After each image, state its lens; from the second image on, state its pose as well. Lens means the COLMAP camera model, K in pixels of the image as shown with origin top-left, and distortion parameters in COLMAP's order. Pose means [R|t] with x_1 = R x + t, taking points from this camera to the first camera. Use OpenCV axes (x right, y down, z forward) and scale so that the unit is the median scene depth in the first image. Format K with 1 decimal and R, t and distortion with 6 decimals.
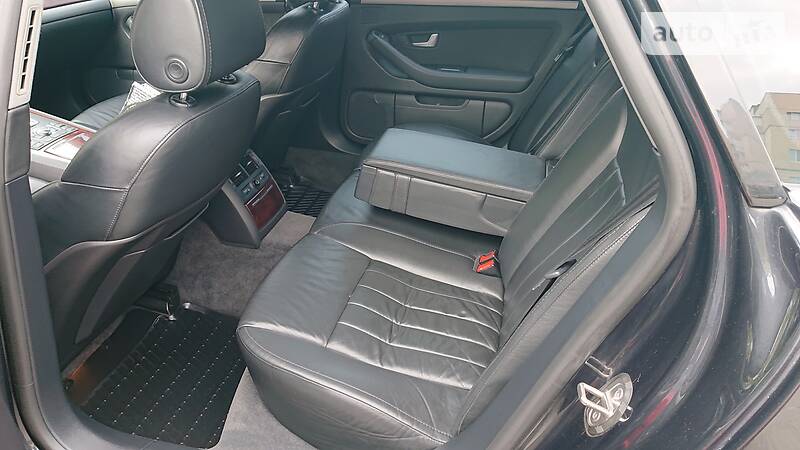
lens RADIAL K [[605.3, 0, 396.2], [0, 605.3, 228.5], [0, 0, 1]] dist [0.169400, -0.298894]
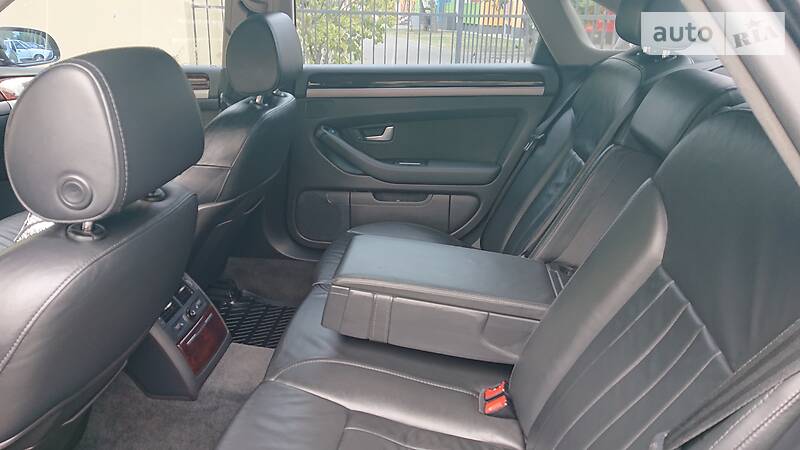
lens RADIAL K [[605.3, 0, 396.2], [0, 605.3, 228.5], [0, 0, 1]] dist [0.169400, -0.298894]
pose [[0.992336, -0.058535, 0.108821, -0.045943], [0.073340, 0.987789, -0.137453, -0.054988], [-0.099447, 0.144381, 0.984512, 0.170649]]
